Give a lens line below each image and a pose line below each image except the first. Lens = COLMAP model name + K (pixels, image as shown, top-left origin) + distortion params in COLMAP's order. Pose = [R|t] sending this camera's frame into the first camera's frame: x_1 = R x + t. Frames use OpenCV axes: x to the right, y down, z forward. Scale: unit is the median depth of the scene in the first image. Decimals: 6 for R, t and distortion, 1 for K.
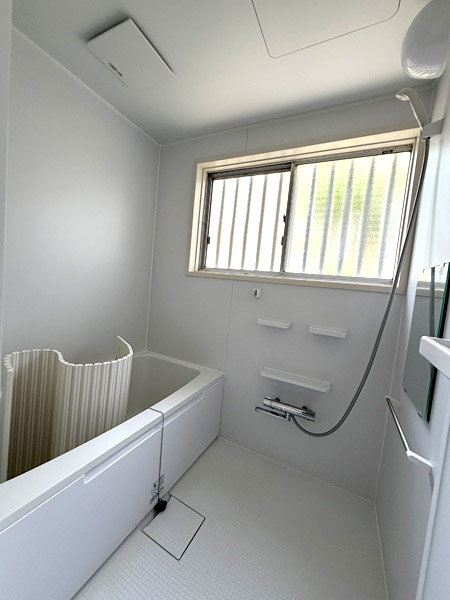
lens RADIAL K [[238.5, 0, 225.3], [0, 238.5, 299.1], [0, 0, 1]] dist [0.002545, -0.000210]
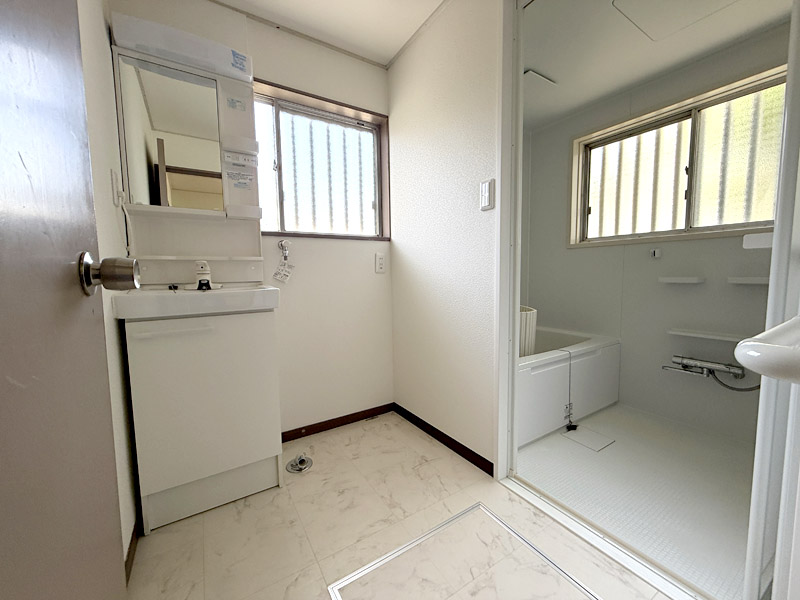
lens RADIAL K [[318.1, 0, 392.8], [0, 318.1, 301.1], [0, 0, 1]] dist [0.002545, -0.000210]
pose [[0.843334, -0.064589, -0.533494, -0.087774], [0.070720, 0.997456, -0.008969, 0.097580], [0.532716, -0.030165, 0.845757, -0.654773]]
